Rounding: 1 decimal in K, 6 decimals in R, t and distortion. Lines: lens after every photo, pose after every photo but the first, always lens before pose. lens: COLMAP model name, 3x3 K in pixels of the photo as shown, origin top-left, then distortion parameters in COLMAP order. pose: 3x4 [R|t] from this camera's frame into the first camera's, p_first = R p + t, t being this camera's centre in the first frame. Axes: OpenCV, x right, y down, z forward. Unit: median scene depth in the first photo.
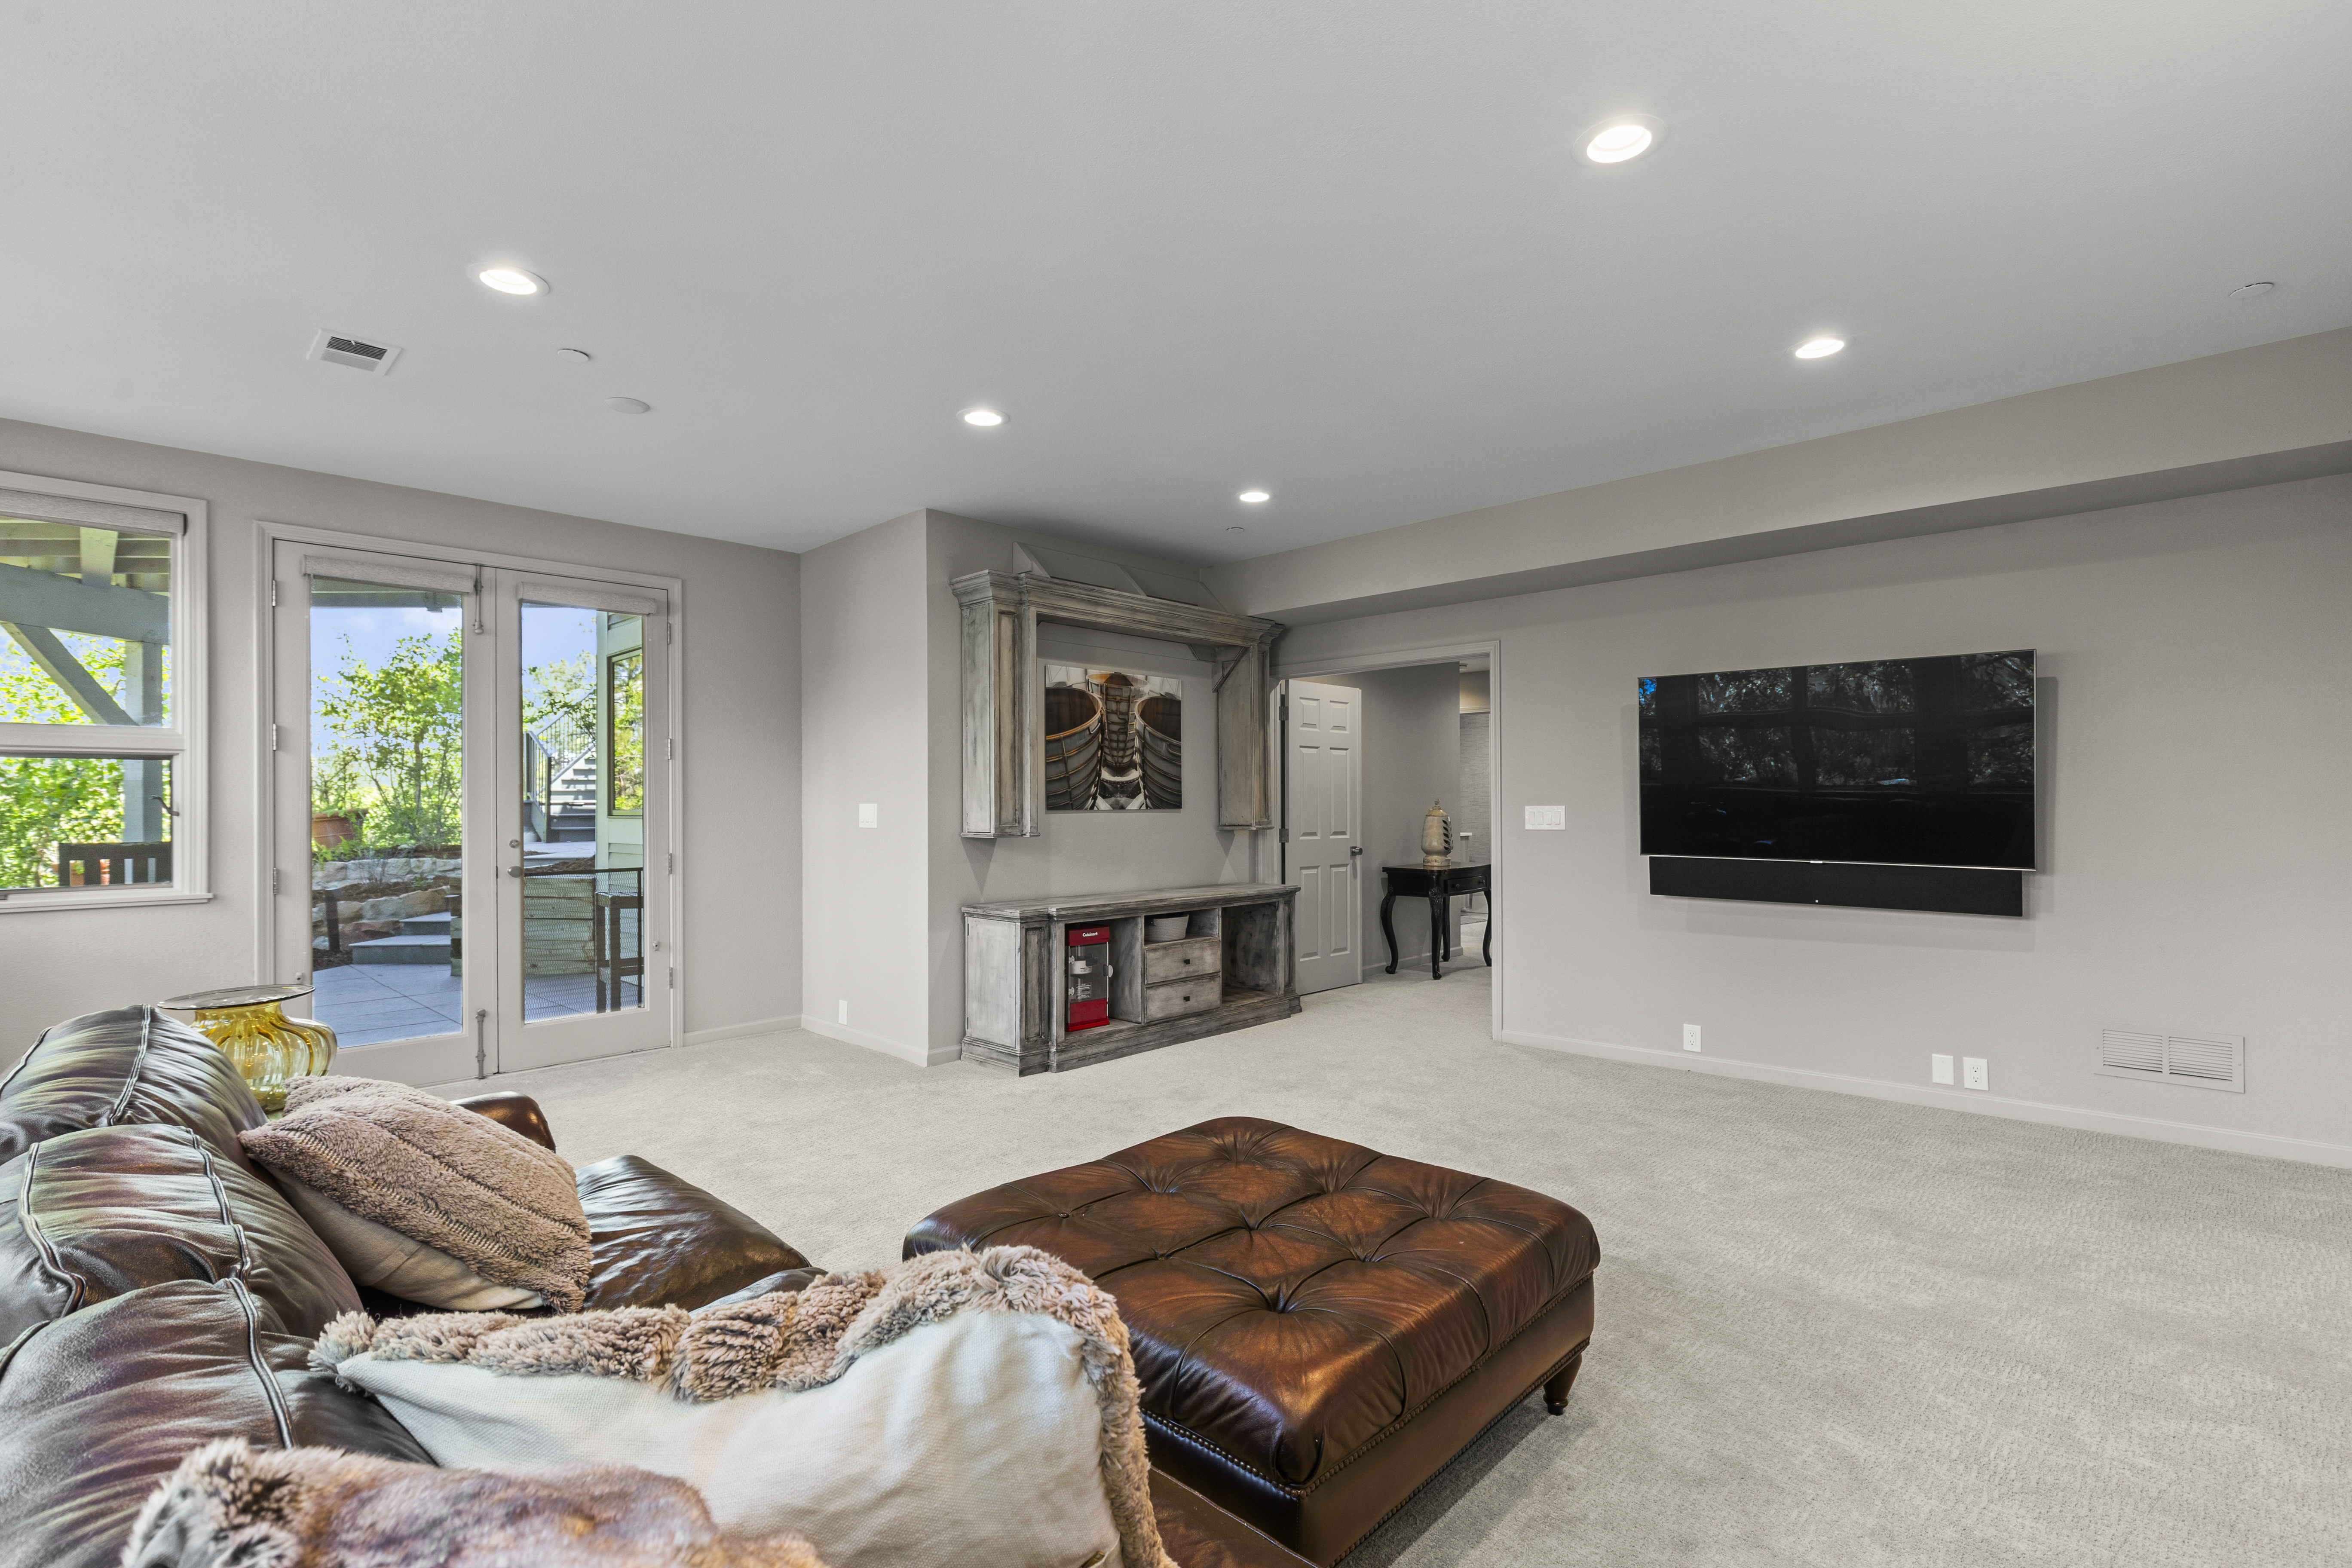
lens RADIAL K [[1059.6, 0, 1178.4], [0, 1059.6, 794.2], [0, 0, 1]] dist [0.000000, -0.001303]
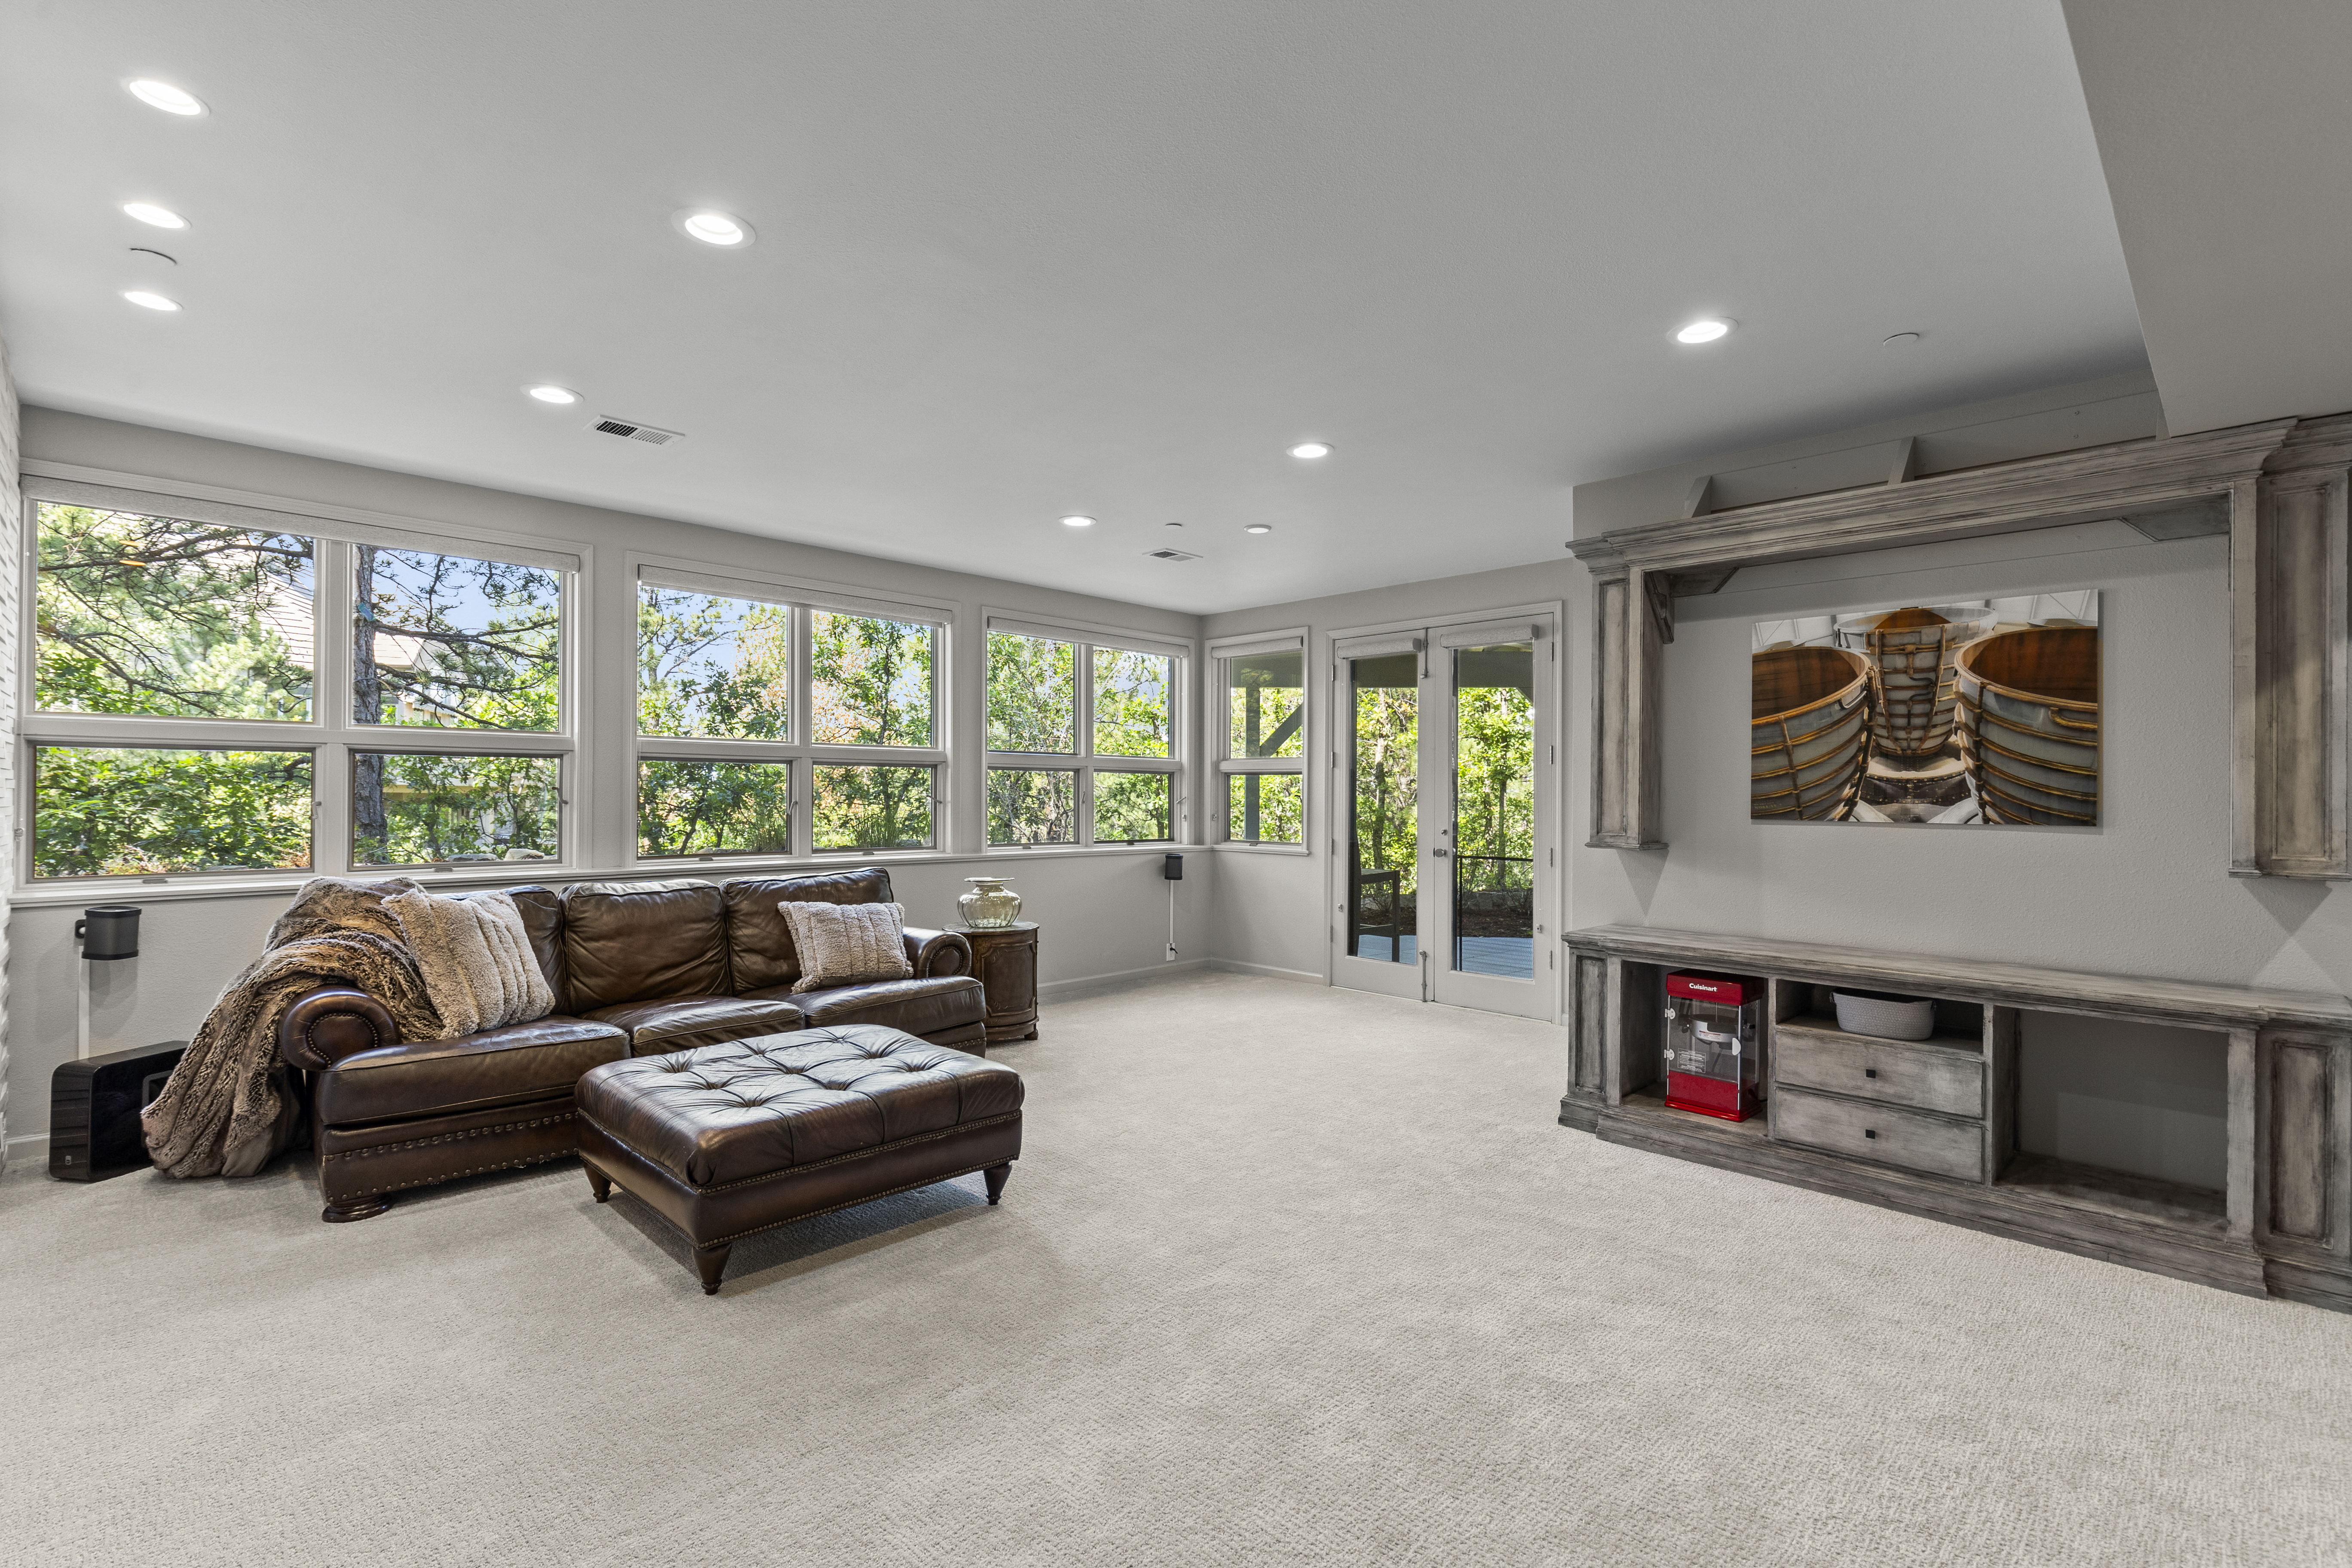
lens RADIAL K [[1059.6, 0, 1178.4], [0, 1059.6, 787.9], [0, 0, 1]] dist [0.000000, -0.001303]
pose [[-0.014889, 0.000040, -0.999889, 0.600203], [0.000541, 1.000000, 0.000032, -0.006817], [0.999889, -0.000540, -0.014889, 0.584319]]
